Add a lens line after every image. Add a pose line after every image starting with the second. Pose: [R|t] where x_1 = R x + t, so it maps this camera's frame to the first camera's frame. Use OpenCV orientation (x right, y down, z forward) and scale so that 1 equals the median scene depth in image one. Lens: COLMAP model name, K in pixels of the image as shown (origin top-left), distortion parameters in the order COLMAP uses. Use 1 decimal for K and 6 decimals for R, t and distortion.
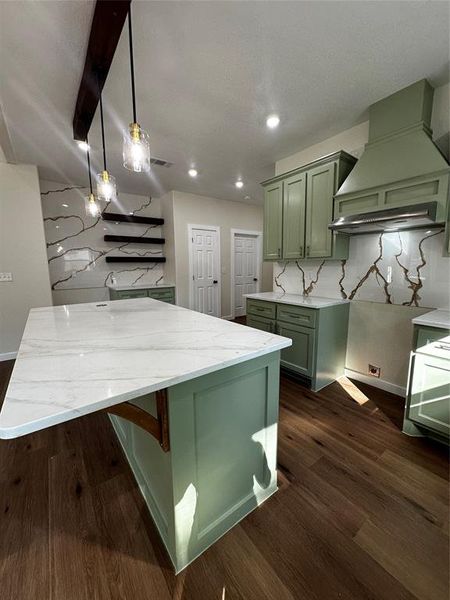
lens RADIAL K [[239.4, 0, 226.9], [0, 239.4, 300.6], [0, 0, 1]] dist [-0.003987, 0.001320]
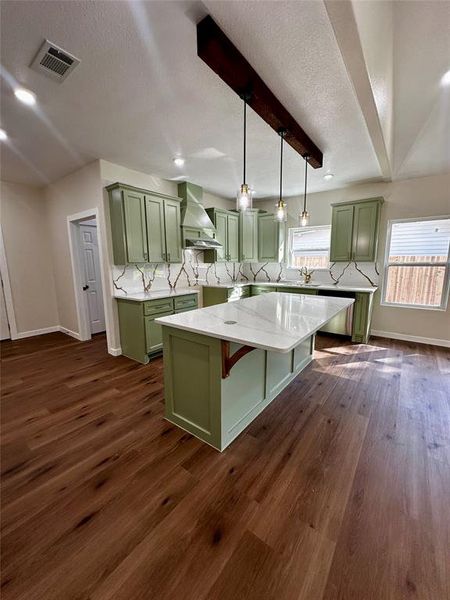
lens RADIAL K [[239.4, 0, 226.3], [0, 239.4, 300.4], [0, 0, 1]] dist [-0.003987, 0.001320]
pose [[-0.272608, -0.147110, 0.950812, -0.956187], [0.147550, 0.970159, 0.192407, -0.155740], [-0.950744, 0.192744, -0.242767, 0.914319]]
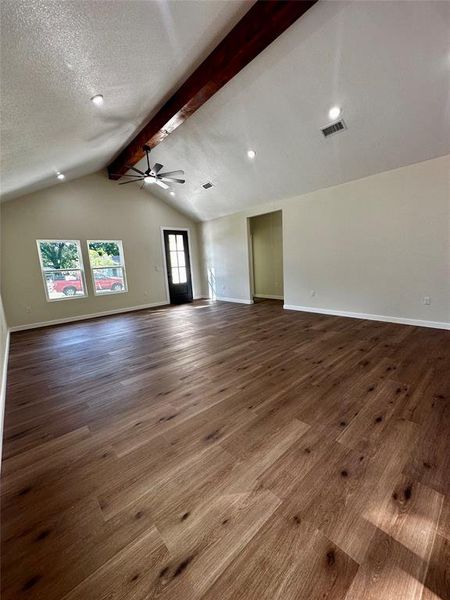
lens RADIAL K [[239.4, 0, 225.8], [0, 239.4, 299.9], [0, 0, 1]] dist [-0.003987, 0.001320]
pose [[0.080134, 0.167599, -0.982593, 0.018724], [-0.089572, 0.982986, 0.160361, 0.032923], [0.992751, 0.075163, 0.093783, -0.237967]]
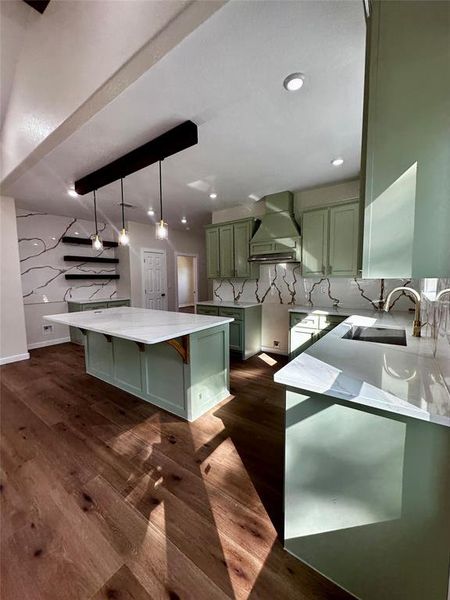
lens RADIAL K [[239.4, 0, 226.9], [0, 239.4, 299.6], [0, 0, 1]] dist [-0.003987, 0.001320]
pose [[0.954529, -0.027513, 0.296847, -0.170213], [0.045443, 0.997524, -0.053670, 0.043421], [-0.294635, 0.064719, 0.953416, -0.421764]]
